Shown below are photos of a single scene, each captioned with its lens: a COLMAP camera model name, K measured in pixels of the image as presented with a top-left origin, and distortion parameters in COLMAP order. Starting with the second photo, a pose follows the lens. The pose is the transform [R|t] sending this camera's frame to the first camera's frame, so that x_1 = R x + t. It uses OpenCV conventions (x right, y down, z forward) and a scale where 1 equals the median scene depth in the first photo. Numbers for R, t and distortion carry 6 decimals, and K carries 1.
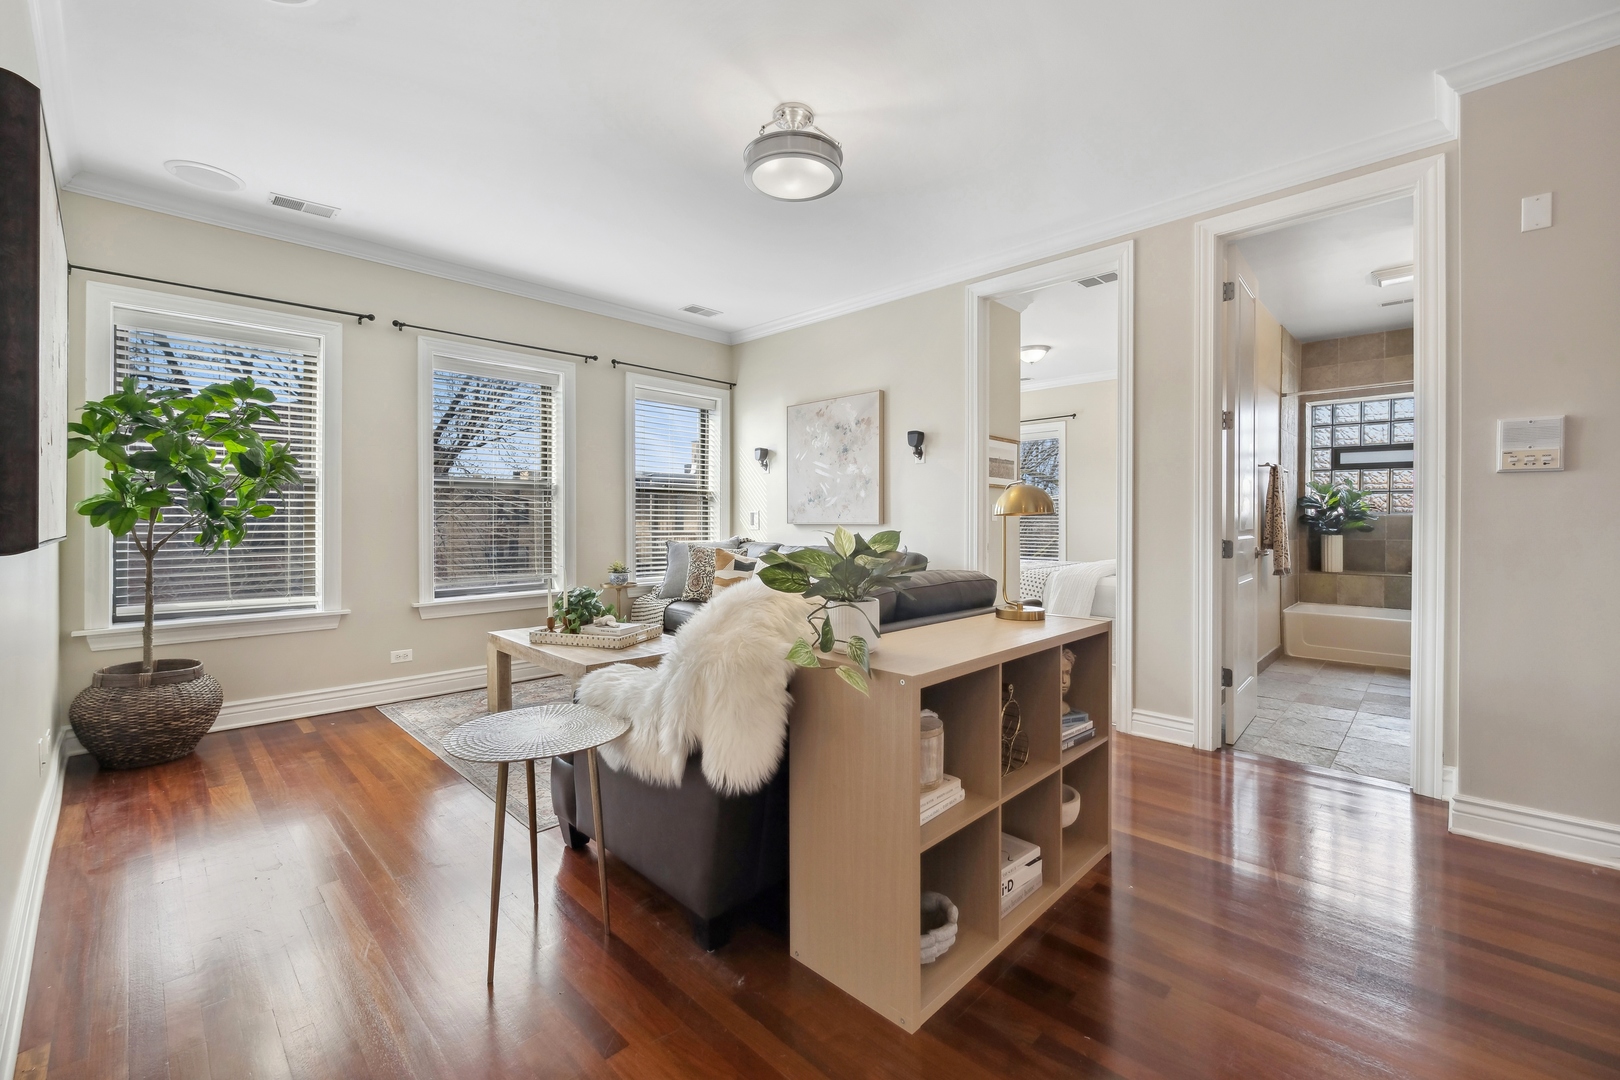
lens RADIAL K [[669.7, 0, 822.3], [0, 669.7, 513.1], [0, 0, 1]] dist [0.010381, -0.000241]
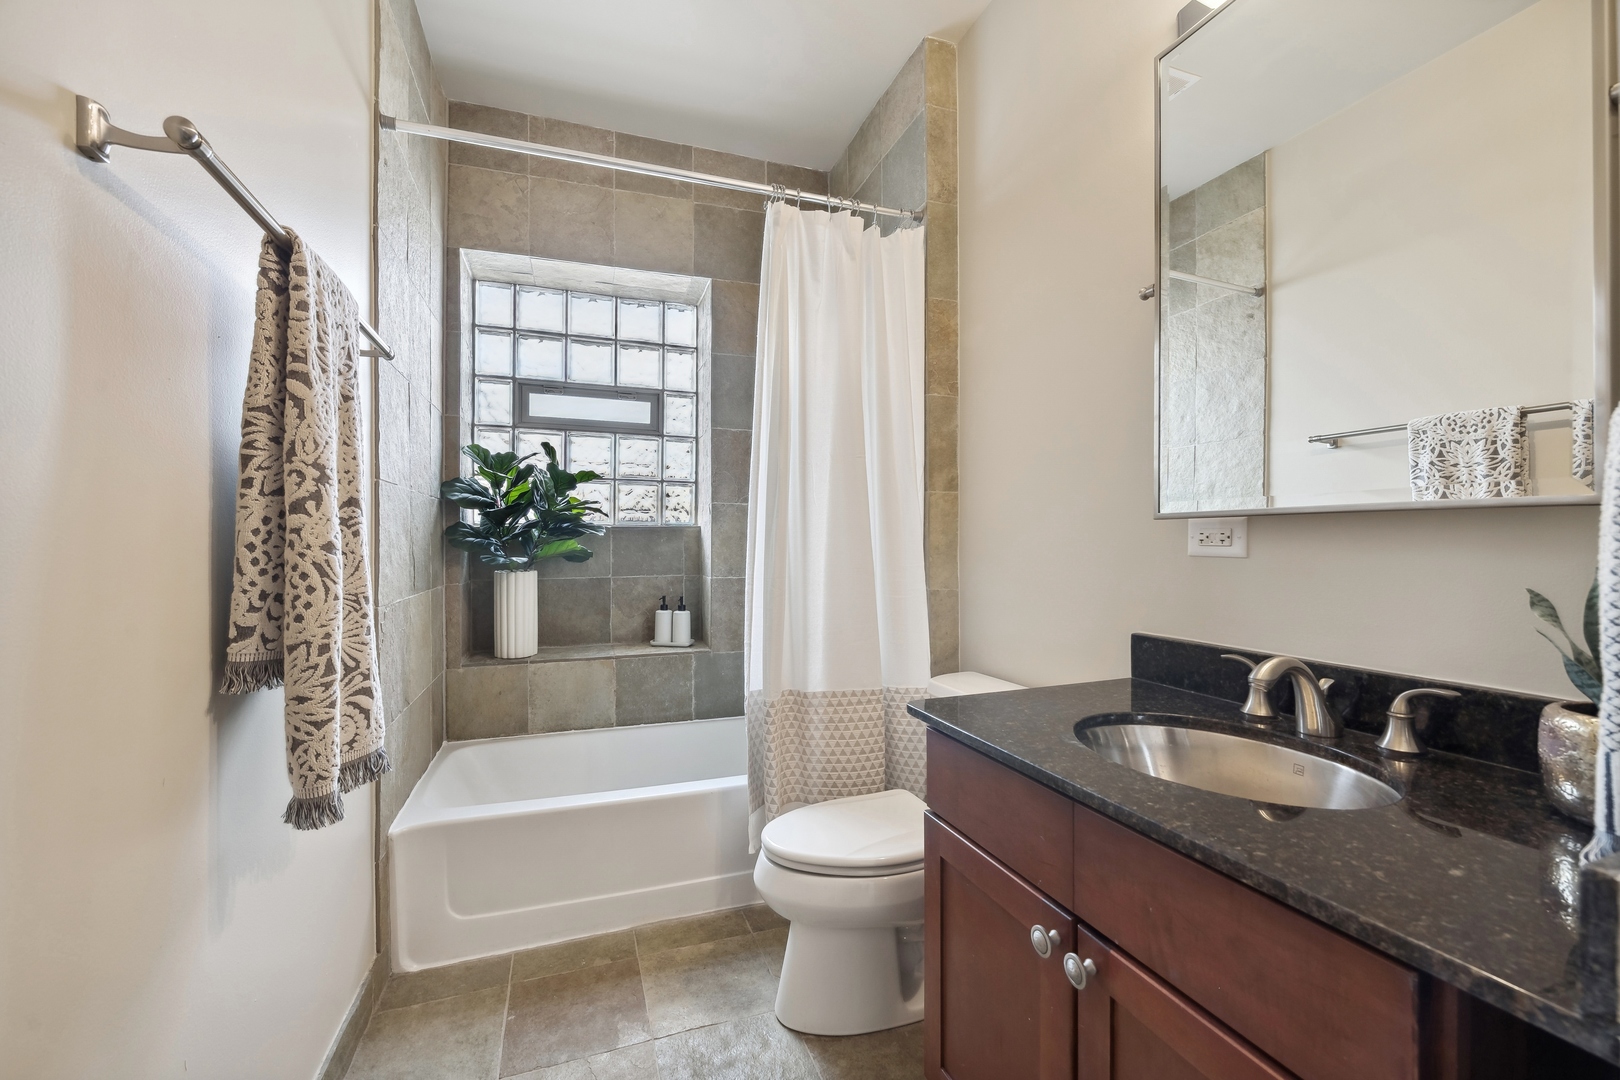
lens RADIAL K [[652.6, 0, 816.9], [0, 652.6, 541.8], [0, 0, 1]] dist [0.000140, 0.000829]
pose [[0.443950, -0.008881, 0.896007, 0.468277], [0.002129, 0.999959, 0.008856, 0.009822], [-0.896049, -0.002024, 0.443951, 0.642416]]
